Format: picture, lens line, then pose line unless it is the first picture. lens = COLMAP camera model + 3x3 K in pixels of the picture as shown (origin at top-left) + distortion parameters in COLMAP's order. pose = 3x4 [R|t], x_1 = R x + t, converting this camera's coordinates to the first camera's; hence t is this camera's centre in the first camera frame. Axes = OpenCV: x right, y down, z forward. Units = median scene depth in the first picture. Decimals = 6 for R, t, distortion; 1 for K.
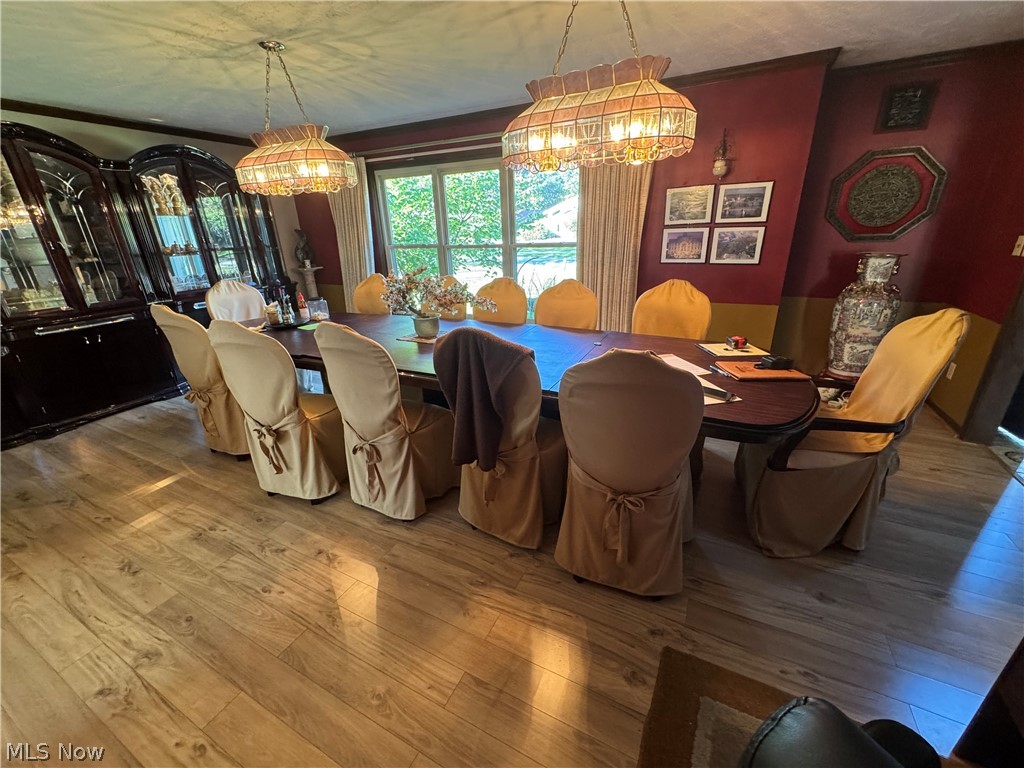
lens RADIAL K [[407.2, 0, 512.2], [0, 407.2, 382.6], [0, 0, 1]] dist [-0.002365, 0.000410]
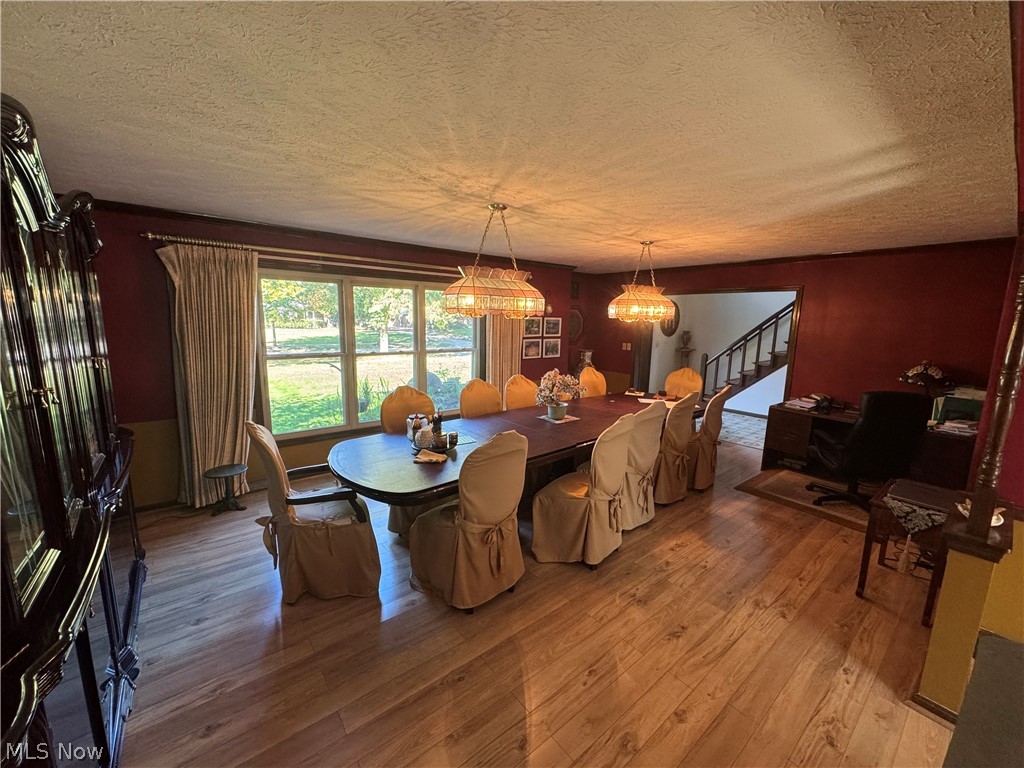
lens RADIAL K [[407.2, 0, 510.8], [0, 407.2, 386.6], [0, 0, 1]] dist [-0.002365, 0.000410]
pose [[0.412512, -0.112297, 0.904004, -1.242419], [0.296623, 0.954848, -0.016741, -0.197624], [-0.861306, 0.275054, 0.427196, 0.424458]]
